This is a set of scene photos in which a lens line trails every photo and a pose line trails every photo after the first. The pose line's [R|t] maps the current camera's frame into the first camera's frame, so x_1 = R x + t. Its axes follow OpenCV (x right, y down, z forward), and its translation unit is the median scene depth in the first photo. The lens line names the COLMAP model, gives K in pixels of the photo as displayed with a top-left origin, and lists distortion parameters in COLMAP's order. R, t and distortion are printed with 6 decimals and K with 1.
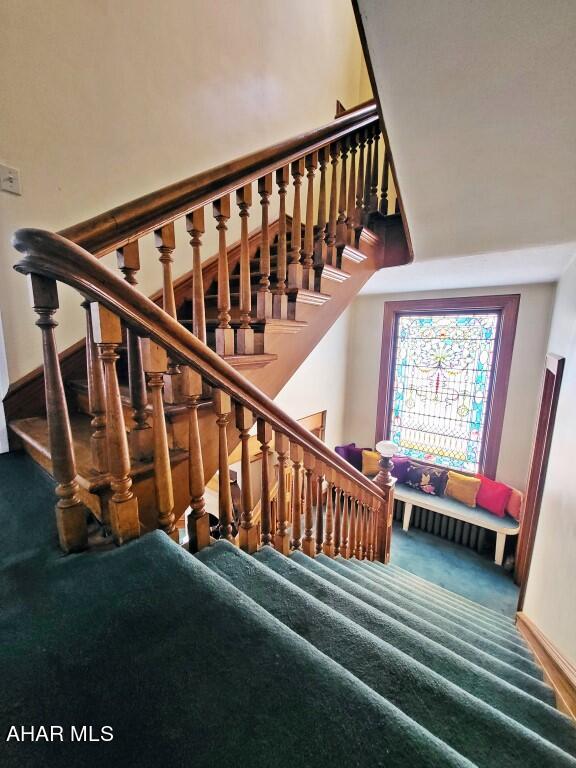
lens RADIAL K [[301.9, 0, 291.6], [0, 301.9, 383.6], [0, 0, 1]] dist [-0.003492, 0.000179]
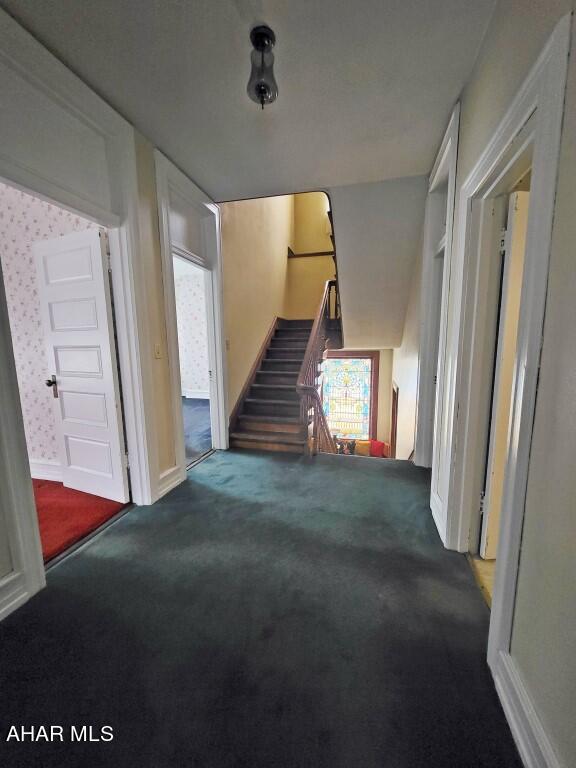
lens RADIAL K [[301.9, 0, 288.8], [0, 301.9, 383.3], [0, 0, 1]] dist [-0.003492, 0.000179]
pose [[0.925949, -0.080107, 0.369054, -0.561715], [0.086064, 0.996290, 0.000322, -0.110963], [-0.367711, 0.031464, 0.929408, -0.648174]]
